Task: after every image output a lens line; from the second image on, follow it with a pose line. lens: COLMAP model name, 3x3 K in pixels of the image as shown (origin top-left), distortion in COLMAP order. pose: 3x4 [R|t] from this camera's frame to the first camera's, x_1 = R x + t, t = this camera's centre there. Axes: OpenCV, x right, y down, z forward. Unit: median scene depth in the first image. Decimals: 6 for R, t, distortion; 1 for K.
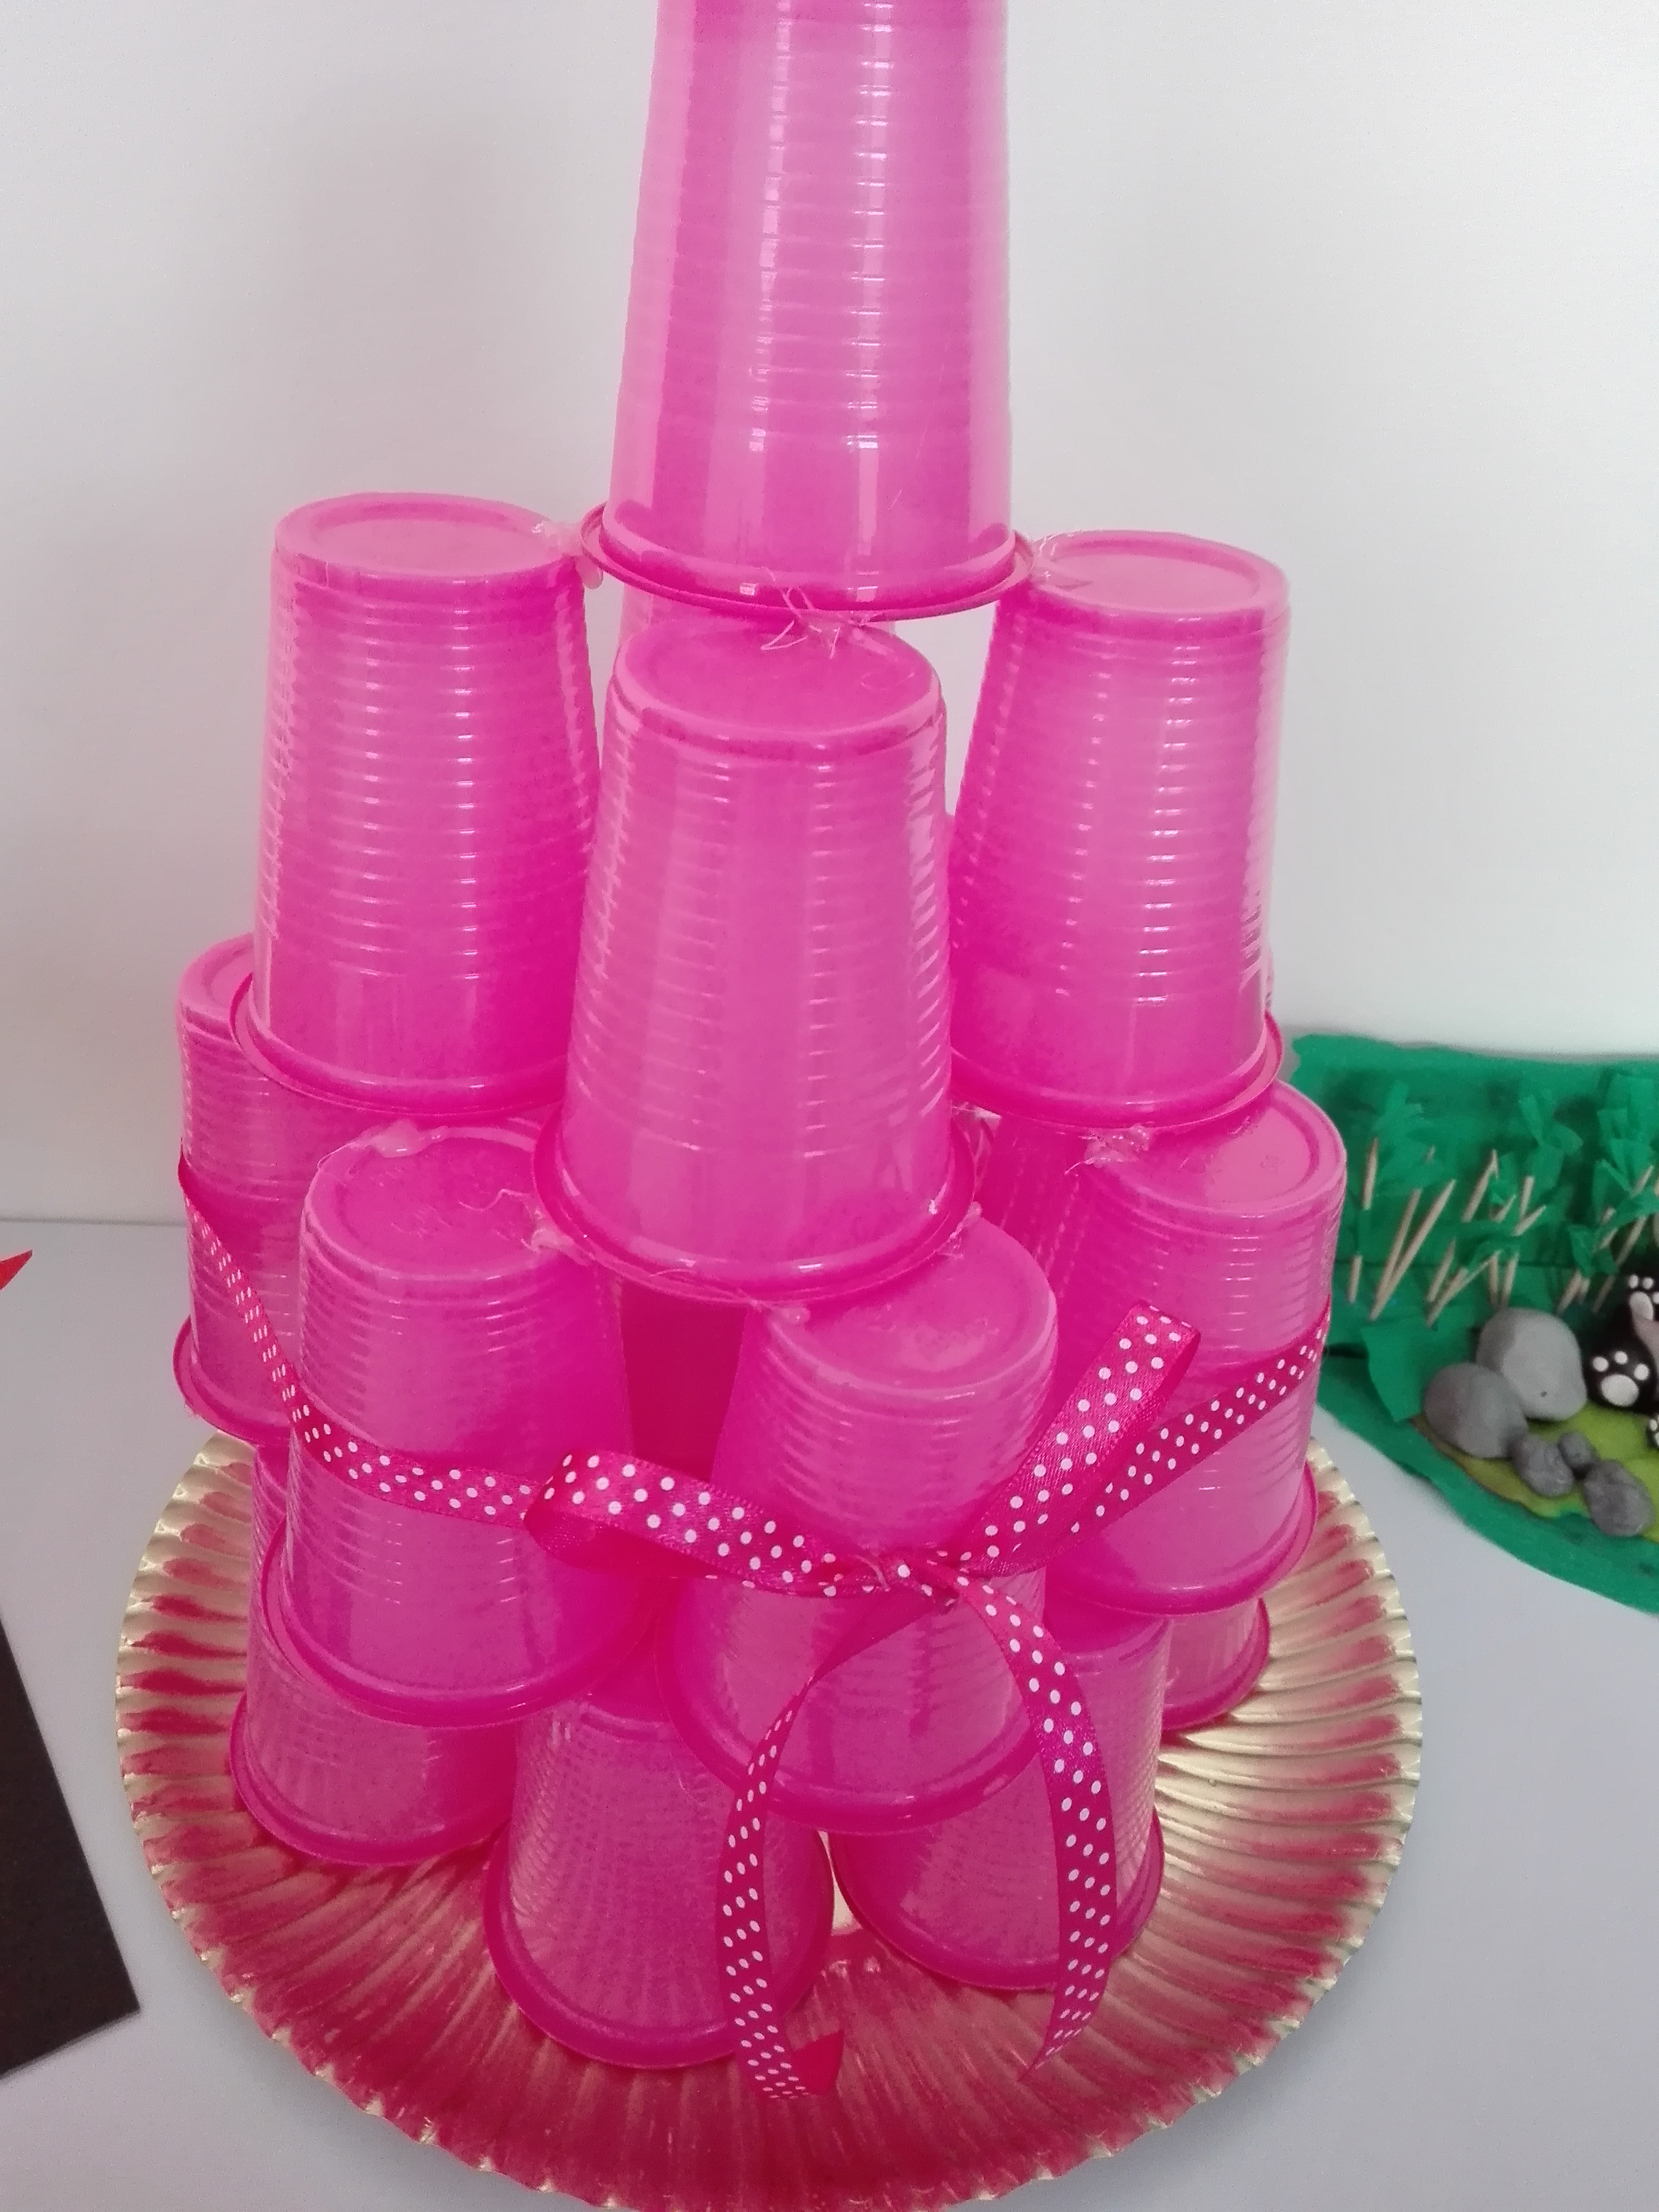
lens RADIAL K [[1816.1, 0, 833.0], [0, 1816.1, 1070.2], [0, 0, 1]] dist [0.094001, -0.224286]
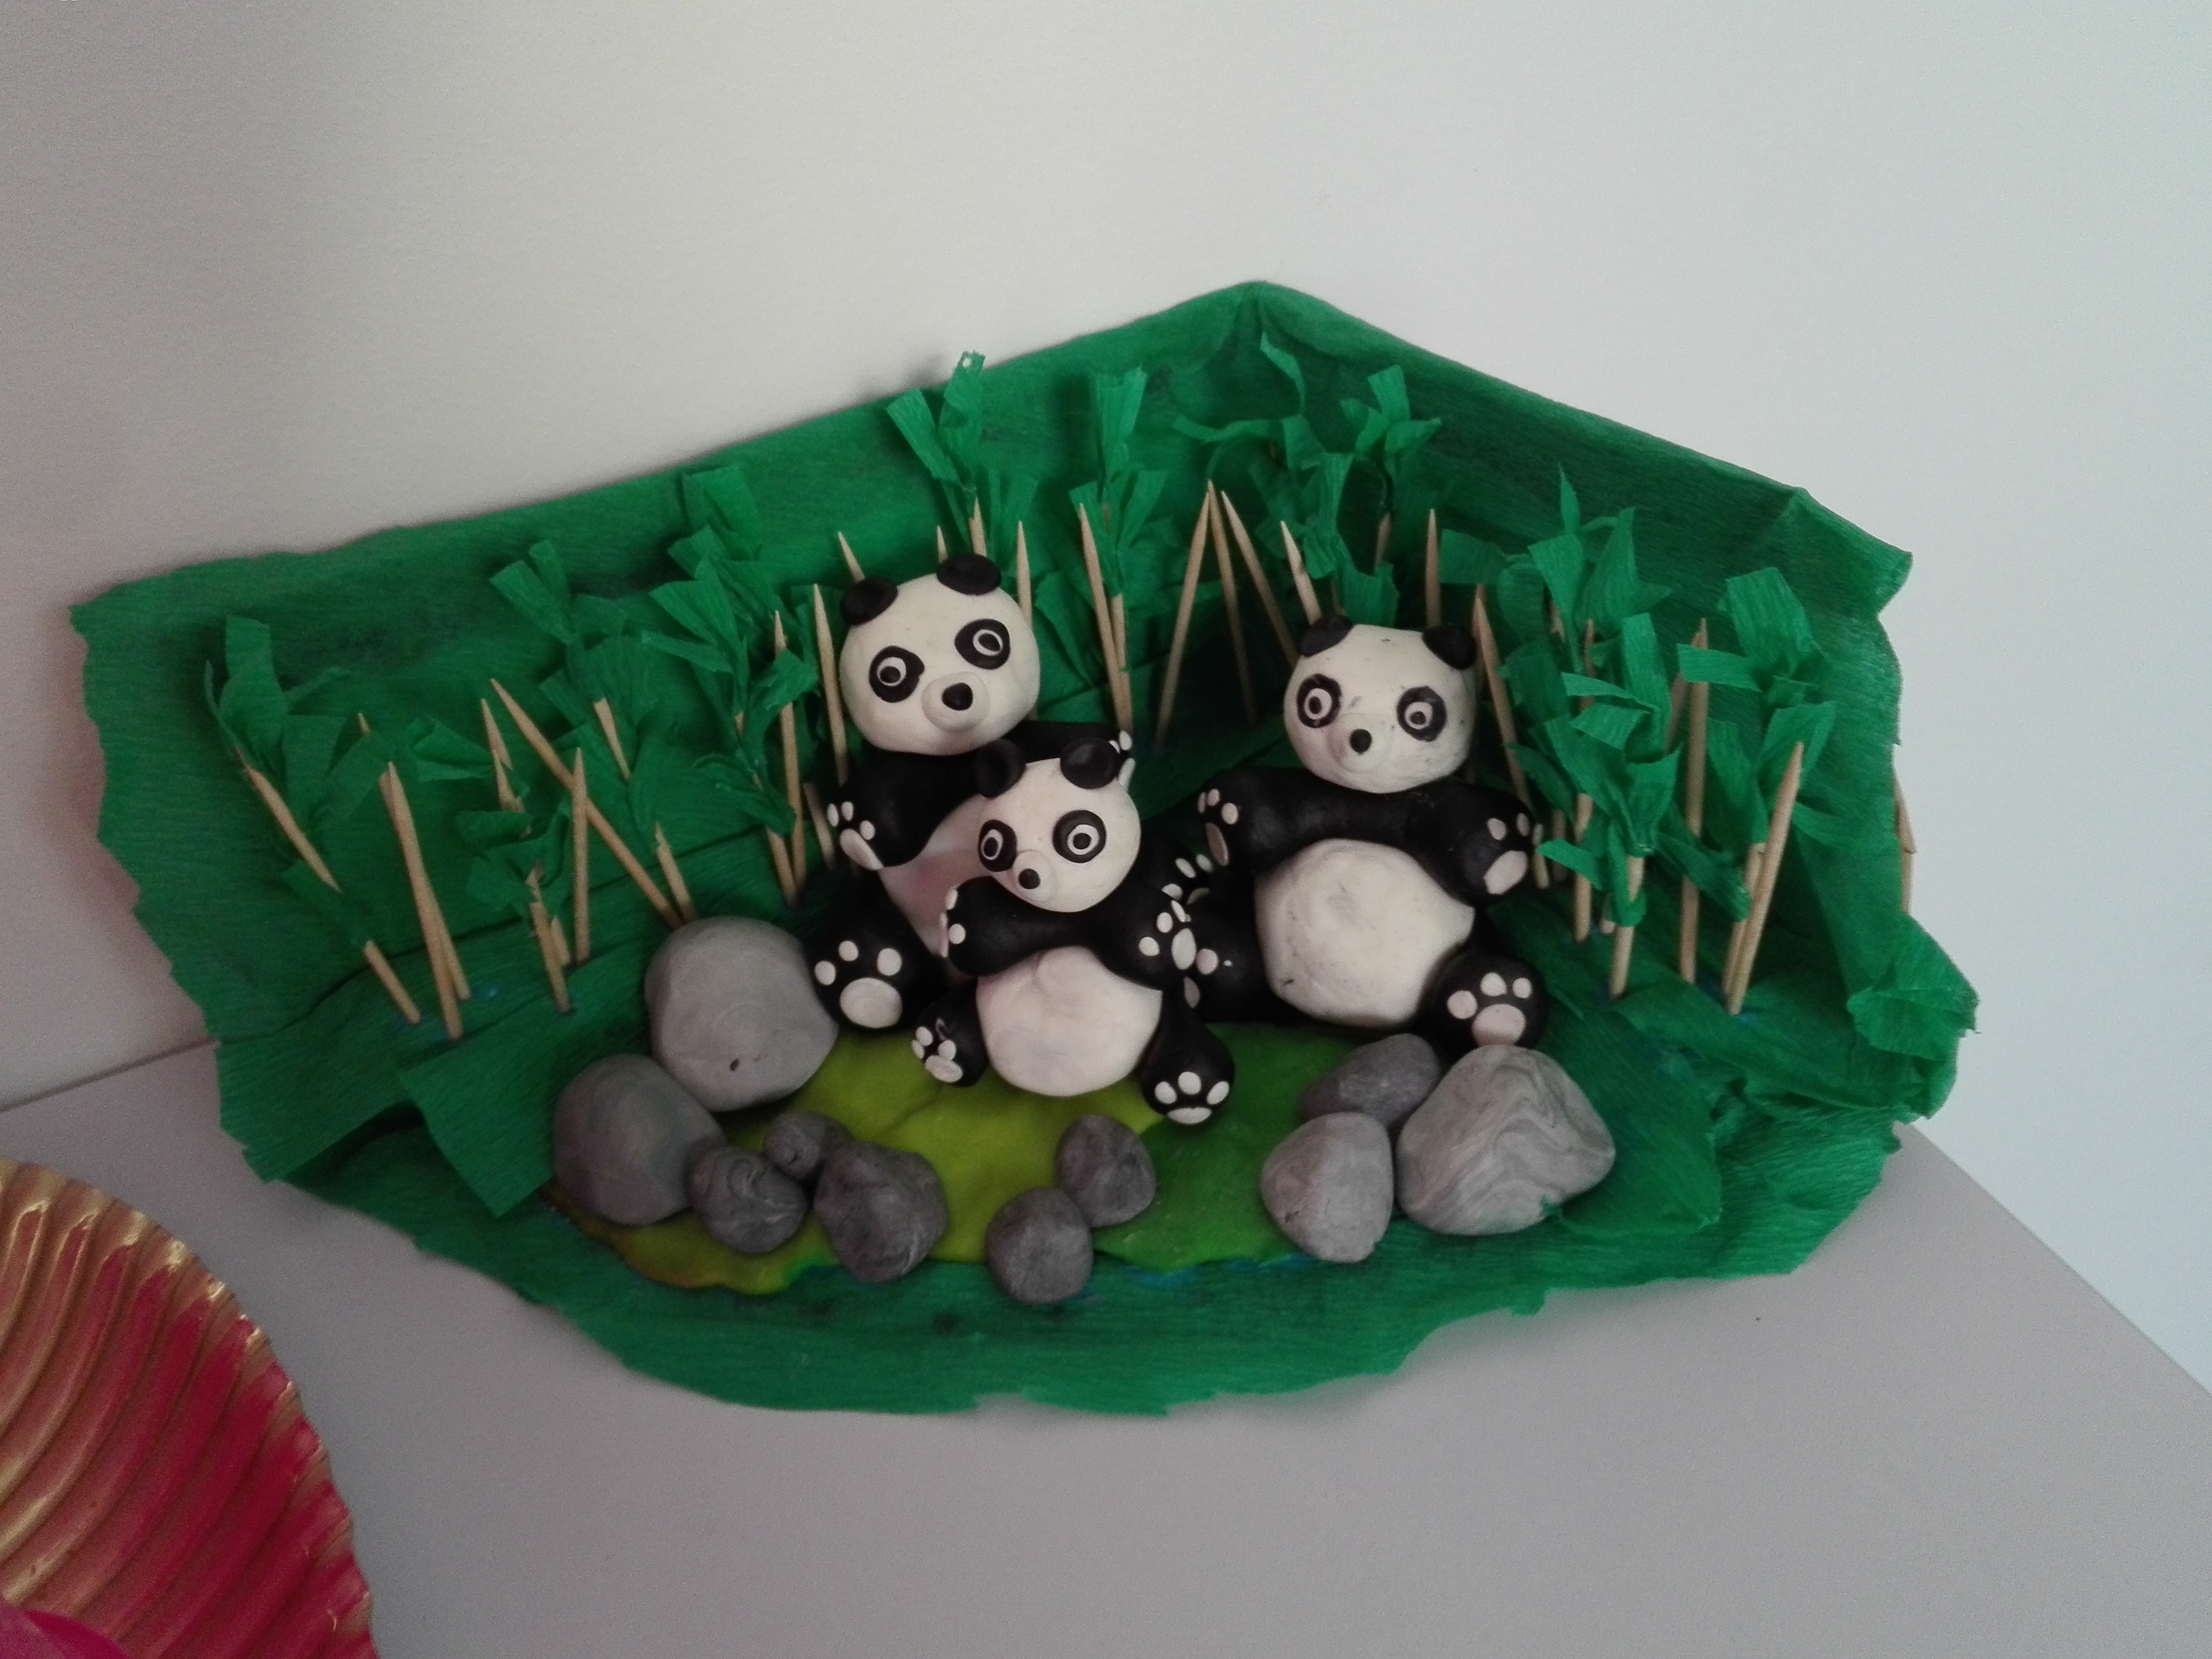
lens RADIAL K [[1691.5, 0, 1096.1], [0, 1691.5, 817.7], [0, 0, 1]] dist [0.031308, -0.072936]
pose [[0.914721, -0.352264, 0.197981, 0.652104], [0.338907, 0.935609, 0.098877, 0.147099], [-0.220064, -0.023348, 0.975206, 0.755507]]
